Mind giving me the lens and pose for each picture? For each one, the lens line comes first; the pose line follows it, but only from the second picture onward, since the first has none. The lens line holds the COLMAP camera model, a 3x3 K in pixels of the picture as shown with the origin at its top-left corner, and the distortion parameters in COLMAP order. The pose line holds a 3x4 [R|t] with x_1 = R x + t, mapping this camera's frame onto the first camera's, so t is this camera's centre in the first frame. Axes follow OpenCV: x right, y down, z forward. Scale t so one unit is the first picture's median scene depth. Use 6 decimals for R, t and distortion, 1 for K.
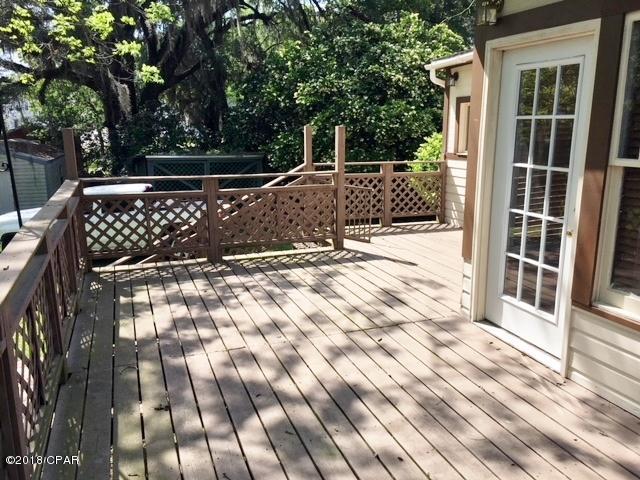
lens RADIAL K [[545.9, 0, 319.9], [0, 545.9, 241.3], [0, 0, 1]] dist [0.060010, -0.072255]
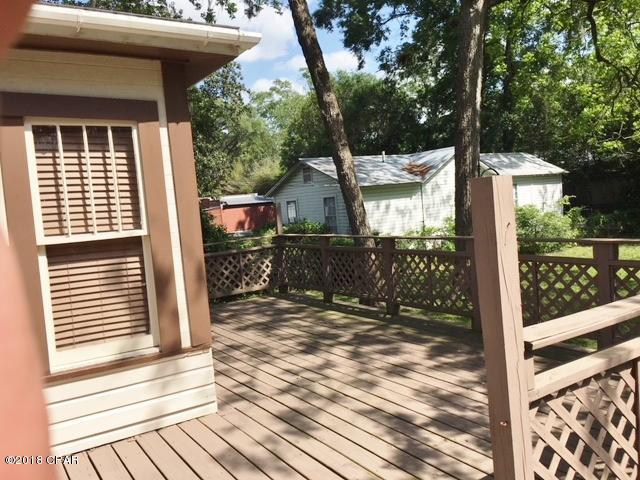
lens RADIAL K [[545.9, 0, 320.8], [0, 545.9, 241.3], [0, 0, 1]] dist [0.060010, -0.072255]
pose [[-0.968008, 0.104527, -0.228112, 0.277691], [0.036142, 0.957705, 0.285474, -0.403775], [0.248303, 0.268097, -0.930844, 1.891691]]
